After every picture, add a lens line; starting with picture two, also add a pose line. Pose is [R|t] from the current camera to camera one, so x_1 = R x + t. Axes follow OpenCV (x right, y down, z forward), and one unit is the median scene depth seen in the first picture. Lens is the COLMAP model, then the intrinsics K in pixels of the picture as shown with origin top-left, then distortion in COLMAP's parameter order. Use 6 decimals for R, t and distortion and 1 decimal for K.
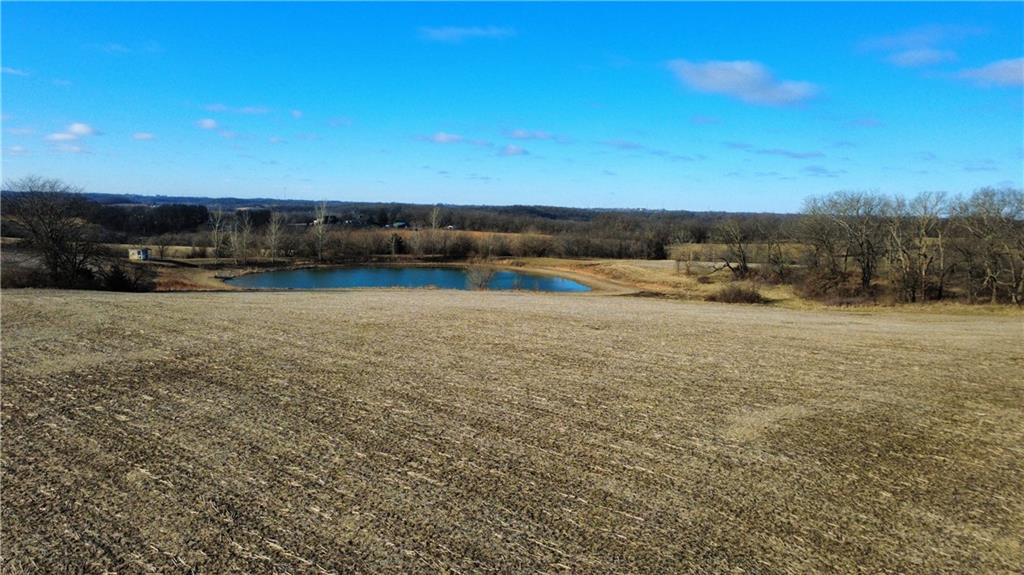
lens RADIAL K [[747.8, 0, 507.9], [0, 747.8, 289.4], [0, 0, 1]] dist [0.000375, 0.000093]
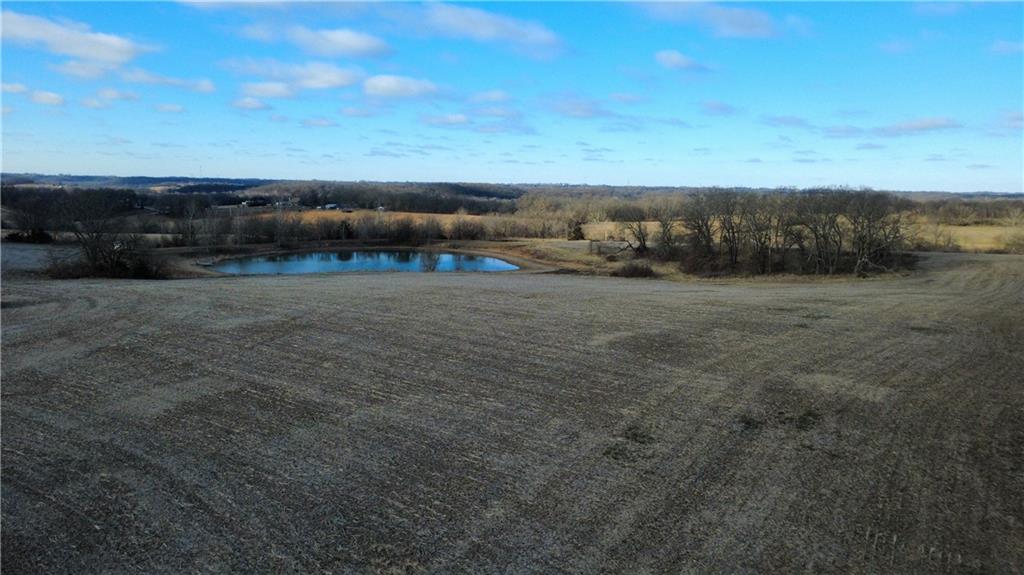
lens RADIAL K [[747.8, 0, 513.4], [0, 747.8, 286.5], [0, 0, 1]] dist [0.000375, 0.000093]
pose [[0.994085, -0.022379, 0.106274, -0.047832], [0.019336, 0.999375, 0.029579, -0.011439], [-0.106870, -0.027349, 0.993897, -0.348188]]
